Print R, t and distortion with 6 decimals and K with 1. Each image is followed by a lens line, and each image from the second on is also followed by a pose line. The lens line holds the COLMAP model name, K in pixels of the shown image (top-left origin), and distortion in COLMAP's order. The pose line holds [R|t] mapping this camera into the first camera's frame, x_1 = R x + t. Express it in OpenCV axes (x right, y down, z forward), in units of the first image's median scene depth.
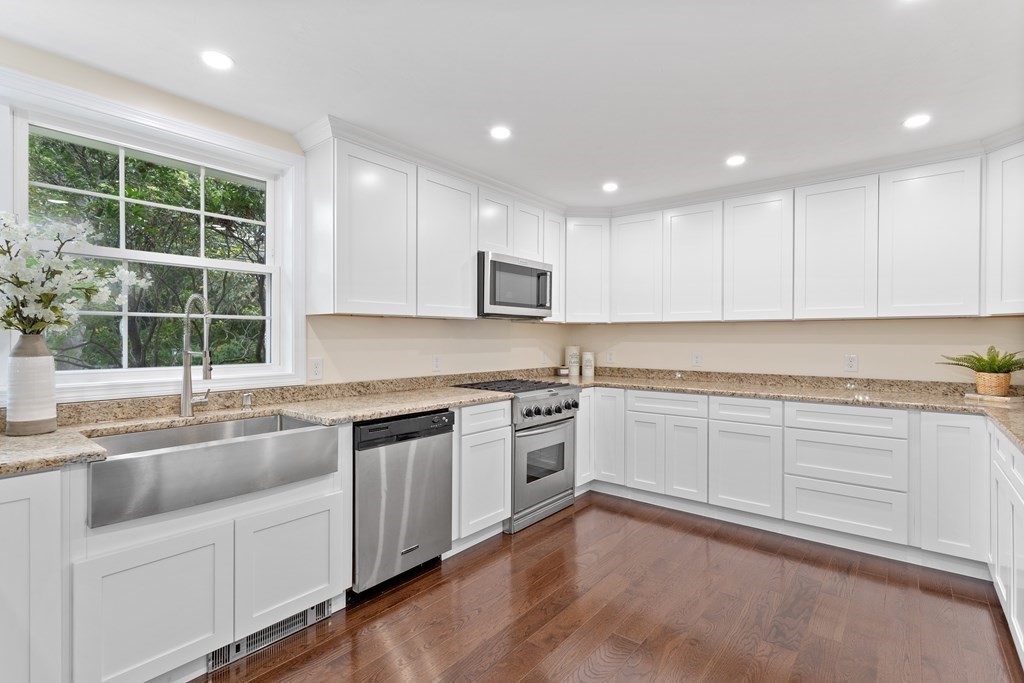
lens RADIAL K [[484.4, 0, 516.0], [0, 484.4, 344.5], [0, 0, 1]] dist [-0.002445, 0.000949]
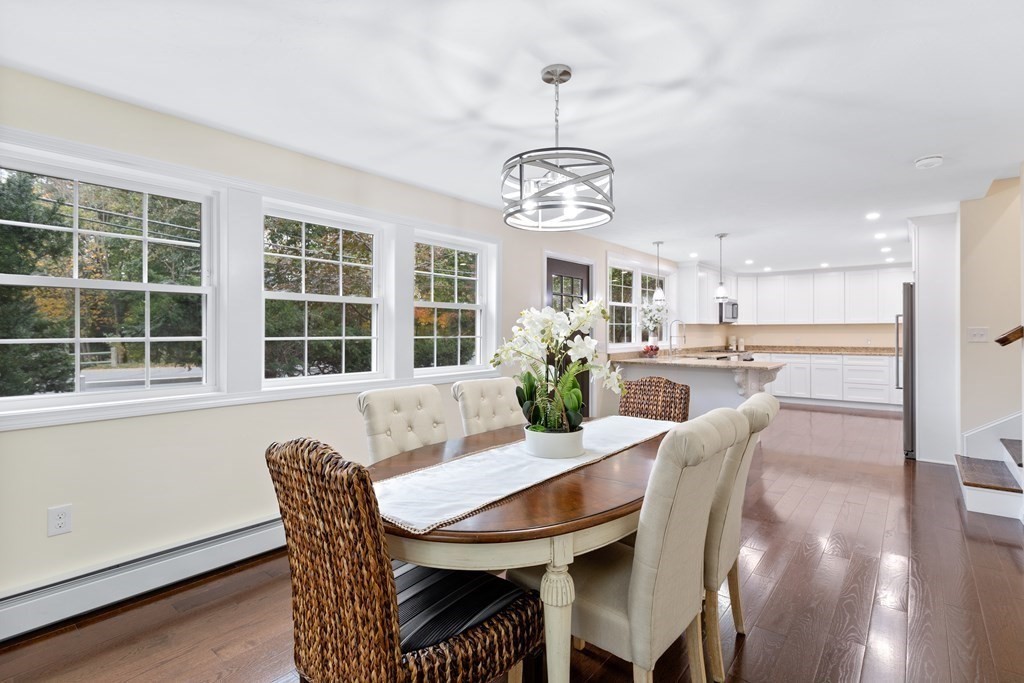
lens RADIAL K [[495.1, 0, 508.4], [0, 495.1, 336.4], [0, 0, 1]] dist [-0.003631, 0.001801]
pose [[0.999872, -0.007263, -0.014248, -1.251439], [0.007171, 0.999953, -0.006463, 0.020195], [0.014294, 0.006360, 0.999878, -1.751717]]
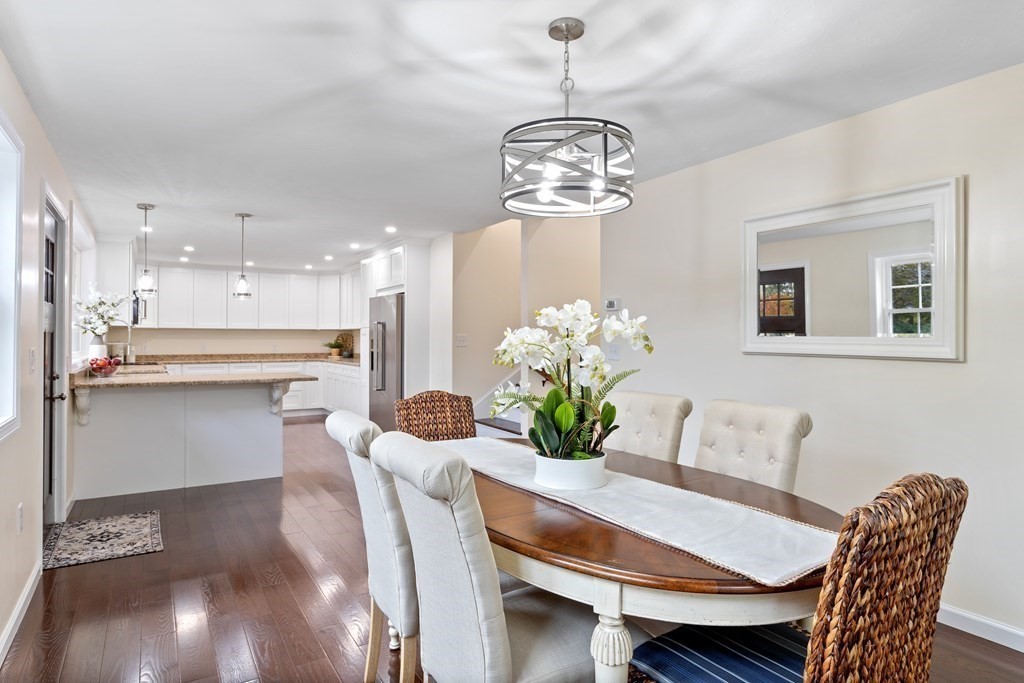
lens RADIAL K [[590.9, 0, 513.3], [0, 590.9, 341.1], [0, 0, 1]] dist [0.000207, -0.000337]
pose [[0.327903, -0.010290, 0.944655, -1.888567], [0.013839, 0.999886, 0.006088, 0.007688], [-0.944610, 0.011077, 0.328008, -1.205545]]
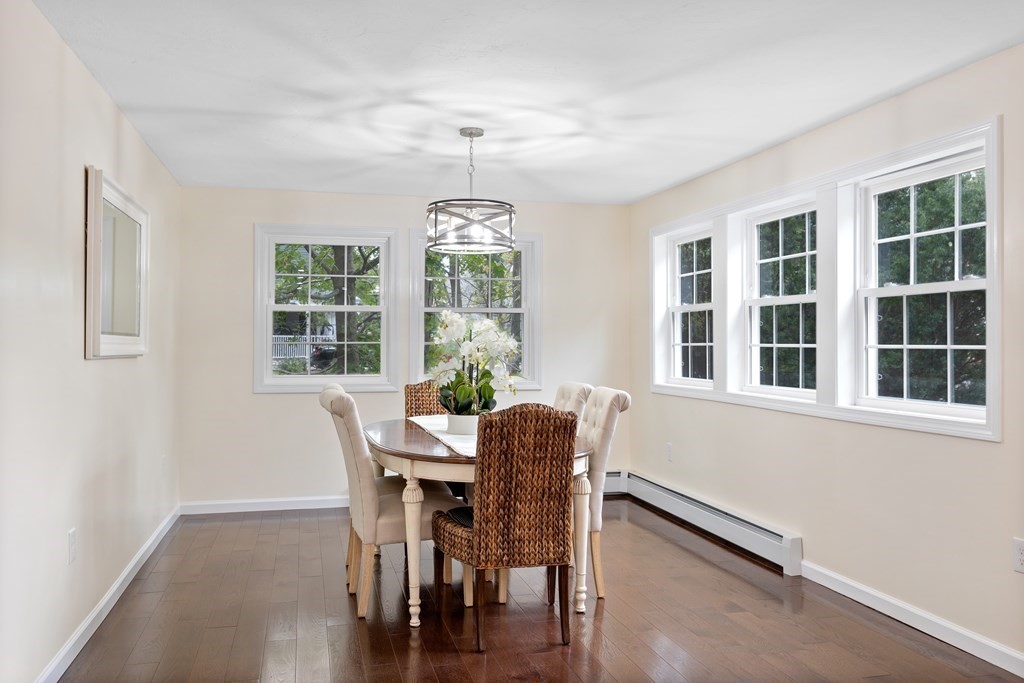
lens RADIAL K [[795.2, 0, 512.4], [0, 795.2, 337.9], [0, 0, 1]] dist [0.035040, 0.000944]
pose [[-0.597333, -0.010002, -0.801931, -0.080582], [-0.014303, 0.999896, -0.001817, 0.009442], [0.801866, 0.010385, -0.597414, -0.111985]]
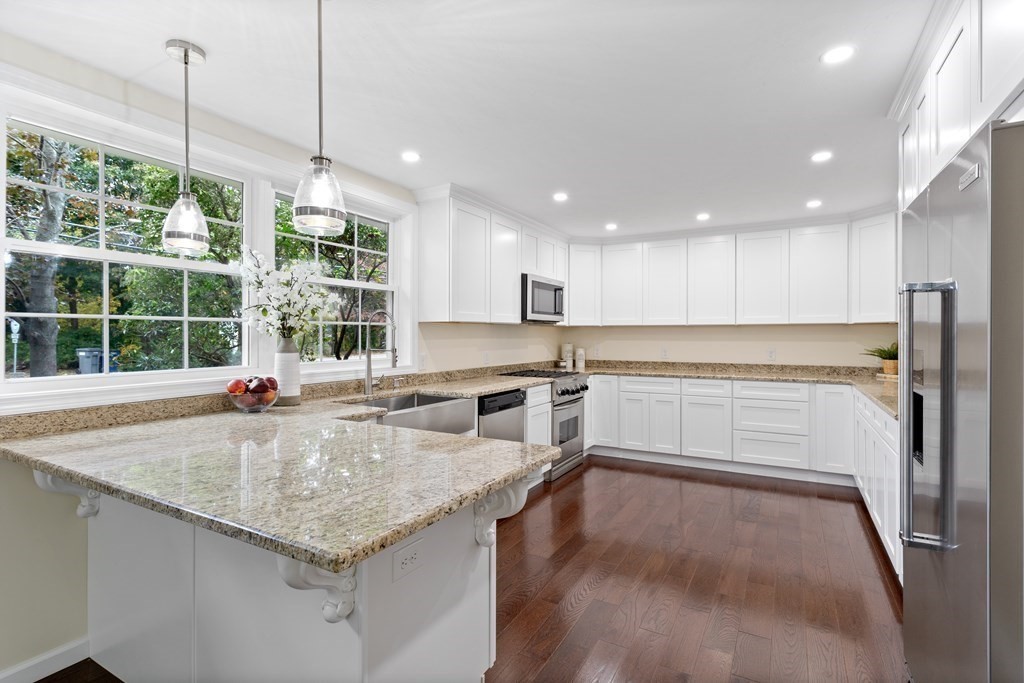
lens RADIAL K [[495.1, 0, 515.3], [0, 495.1, 340.4], [0, 0, 1]] dist [-0.003631, 0.001801]
pose [[0.985099, -0.004578, 0.171928, -0.362784], [0.005297, 0.999979, -0.003723, -0.002395], [-0.171908, 0.004579, 0.985102, -0.375457]]
